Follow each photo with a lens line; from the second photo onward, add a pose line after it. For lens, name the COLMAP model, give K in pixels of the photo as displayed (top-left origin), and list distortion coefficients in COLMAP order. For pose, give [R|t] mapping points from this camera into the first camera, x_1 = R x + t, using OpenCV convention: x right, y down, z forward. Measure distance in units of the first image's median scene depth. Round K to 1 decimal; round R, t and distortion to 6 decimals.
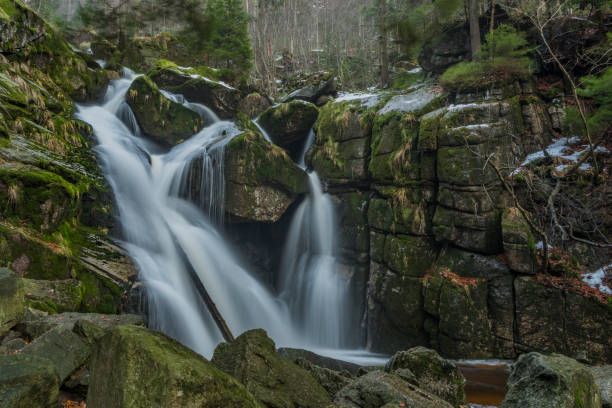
lens RADIAL K [[481.5, 0, 307.0], [0, 481.5, 210.7], [0, 0, 1]] dist [0.006808, 0.007527]
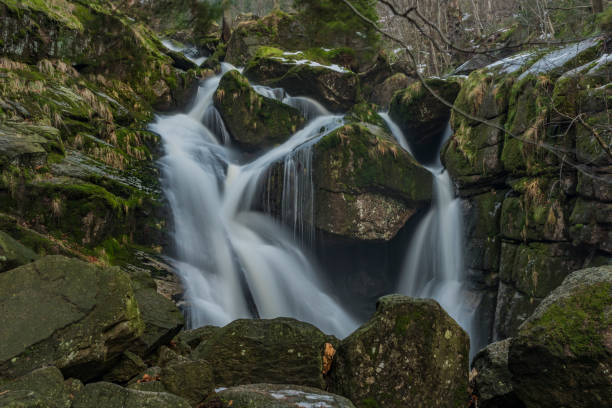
lens RADIAL K [[761.4, 0, 305.8], [0, 761.4, 221.9], [0, 0, 1]] dist [0.008177, -0.009176]
pose [[0.936459, -0.058908, -0.345795, 0.240210], [0.039823, 0.997279, -0.062046, 0.066857], [0.348509, 0.044333, 0.936257, -0.161707]]
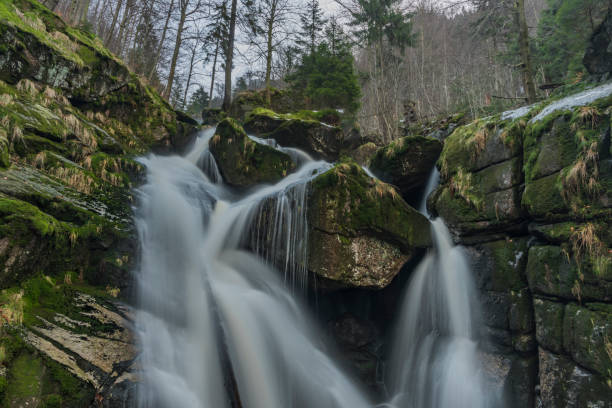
lens RADIAL K [[481.5, 0, 307.0], [0, 481.5, 210.7], [0, 0, 1]] dist [0.006808, 0.007527]
pose [[0.958741, -0.051720, -0.279536, 0.031287], [0.003213, 0.985219, -0.171267, 0.034630], [0.284262, 0.163302, 0.944737, 0.307936]]
